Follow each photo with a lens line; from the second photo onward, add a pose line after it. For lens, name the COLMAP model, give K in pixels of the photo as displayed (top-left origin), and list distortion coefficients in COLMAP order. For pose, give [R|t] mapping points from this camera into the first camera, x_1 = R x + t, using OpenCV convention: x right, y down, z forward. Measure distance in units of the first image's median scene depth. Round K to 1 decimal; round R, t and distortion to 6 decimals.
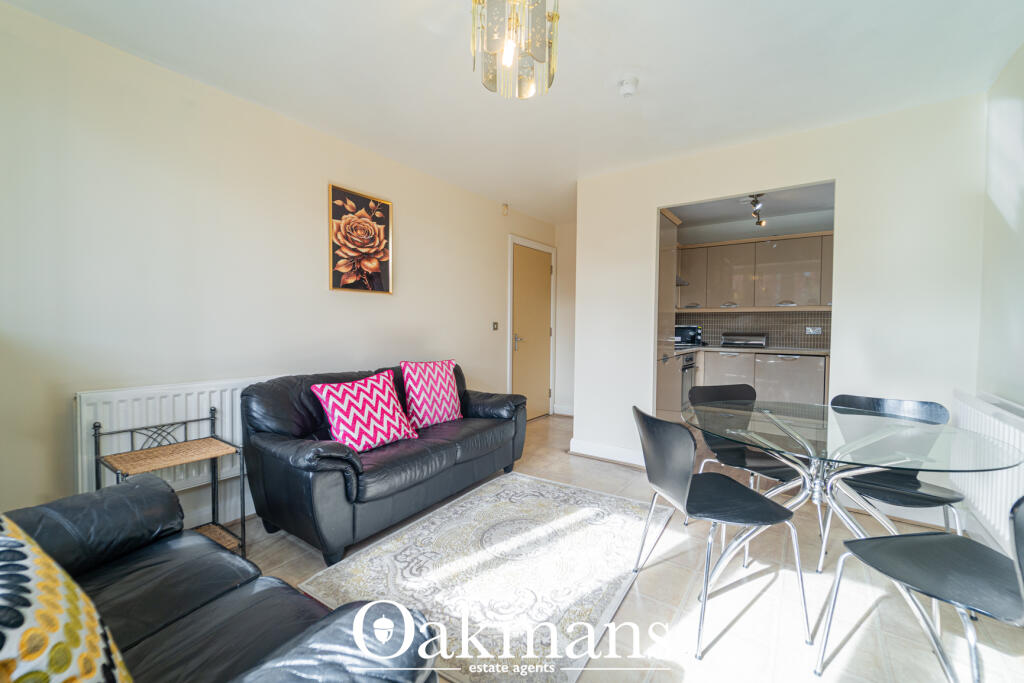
lens RADIAL K [[411.9, 0, 512.9], [0, 411.9, 335.2], [0, 0, 1]] dist [0.001135, -0.003594]
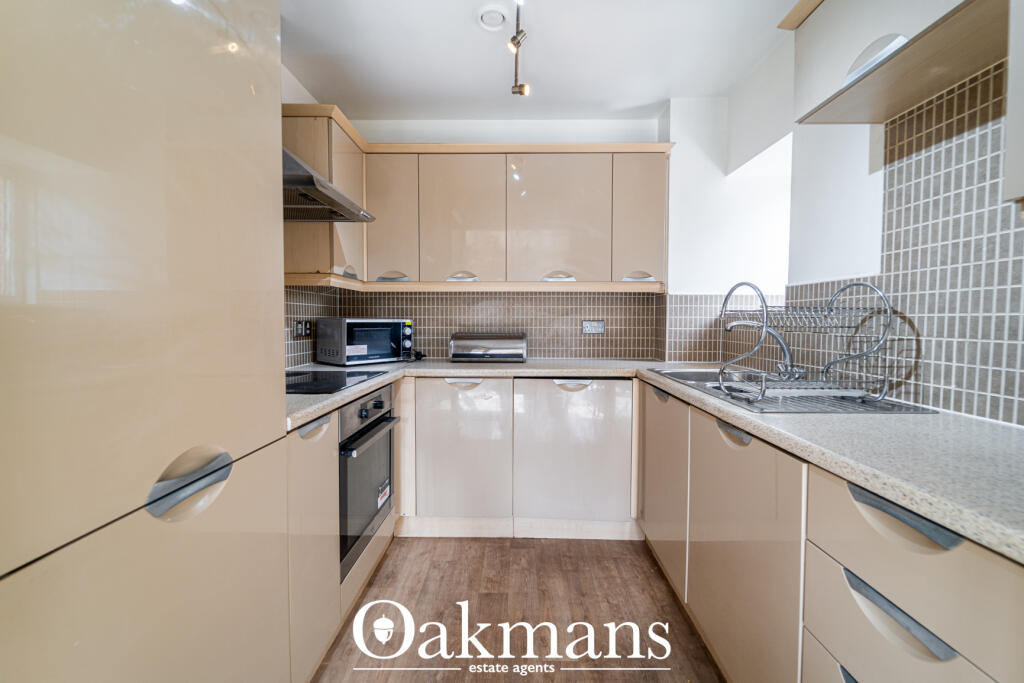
lens RADIAL K [[411.9, 0, 512.9], [0, 411.9, 335.2], [0, 0, 1]] dist [0.001135, -0.003594]
pose [[0.821138, -0.027006, 0.570090, 0.295443], [0.016867, 0.999592, 0.023059, -0.014365], [-0.570480, -0.009319, 0.821258, 0.565714]]
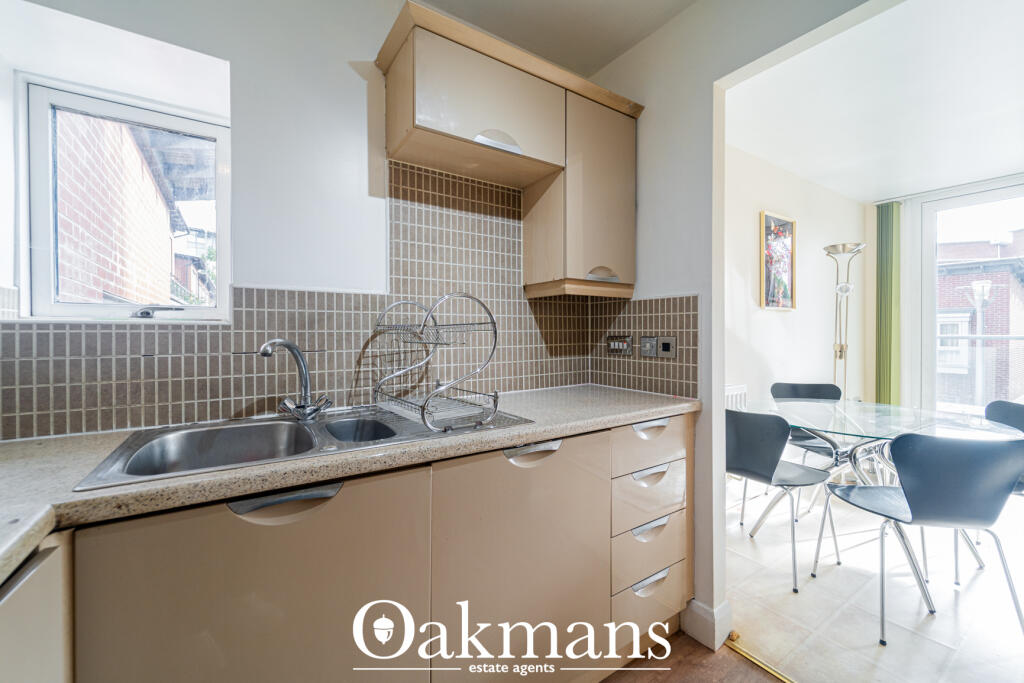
lens RADIAL K [[411.9, 0, 512.9], [0, 411.9, 335.2], [0, 0, 1]] dist [0.001135, -0.003594]
pose [[-0.935320, -0.007776, 0.353717, 0.466901], [0.003591, 0.999498, 0.031469, -0.023717], [-0.353784, 0.030704, -0.934823, 0.917356]]
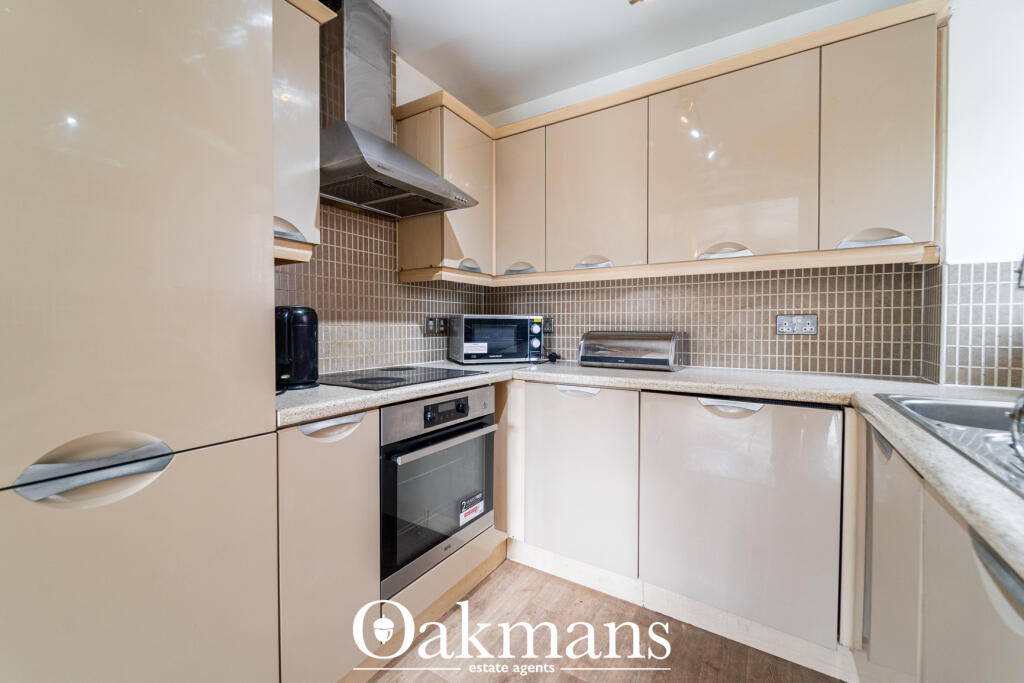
lens RADIAL K [[411.9, 0, 512.9], [0, 411.9, 335.2], [0, 0, 1]] dist [0.001135, -0.003594]
pose [[0.998198, -0.008959, 0.059337, 0.426640], [0.008929, 0.999960, 0.000759, -0.003492], [-0.059342, -0.000228, 0.998238, 0.607724]]
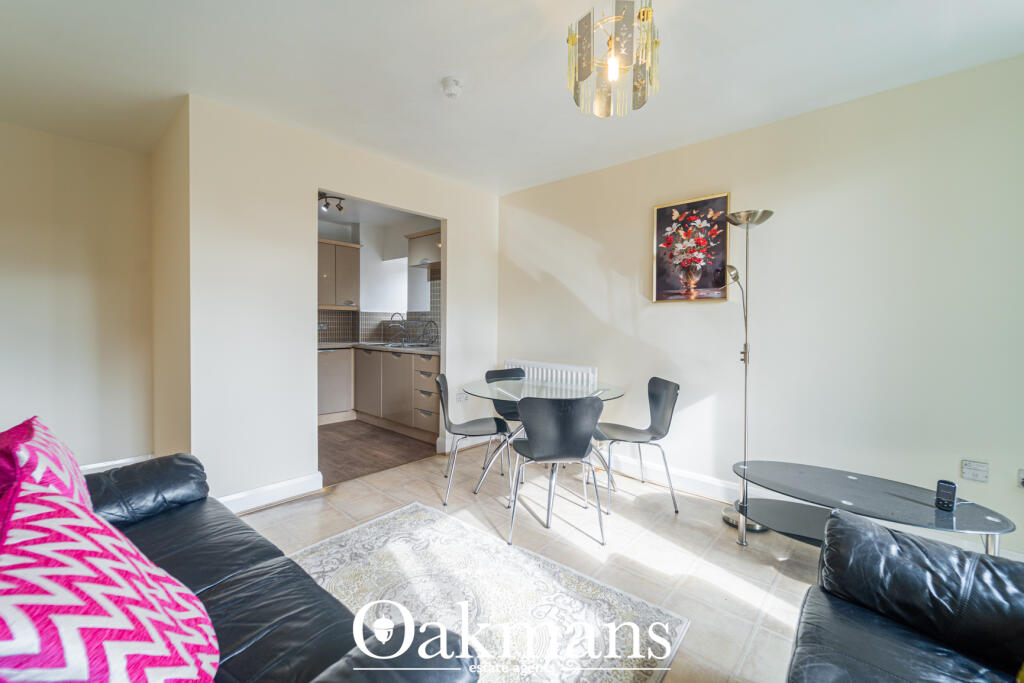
lens RADIAL K [[411.9, 0, 512.9], [0, 411.9, 335.2], [0, 0, 1]] dist [0.001135, -0.003594]
pose [[0.106910, -0.033765, 0.993695, -0.323449], [0.012148, 0.999393, 0.032651, -0.016789], [-0.994194, 0.008580, 0.107255, 0.342901]]
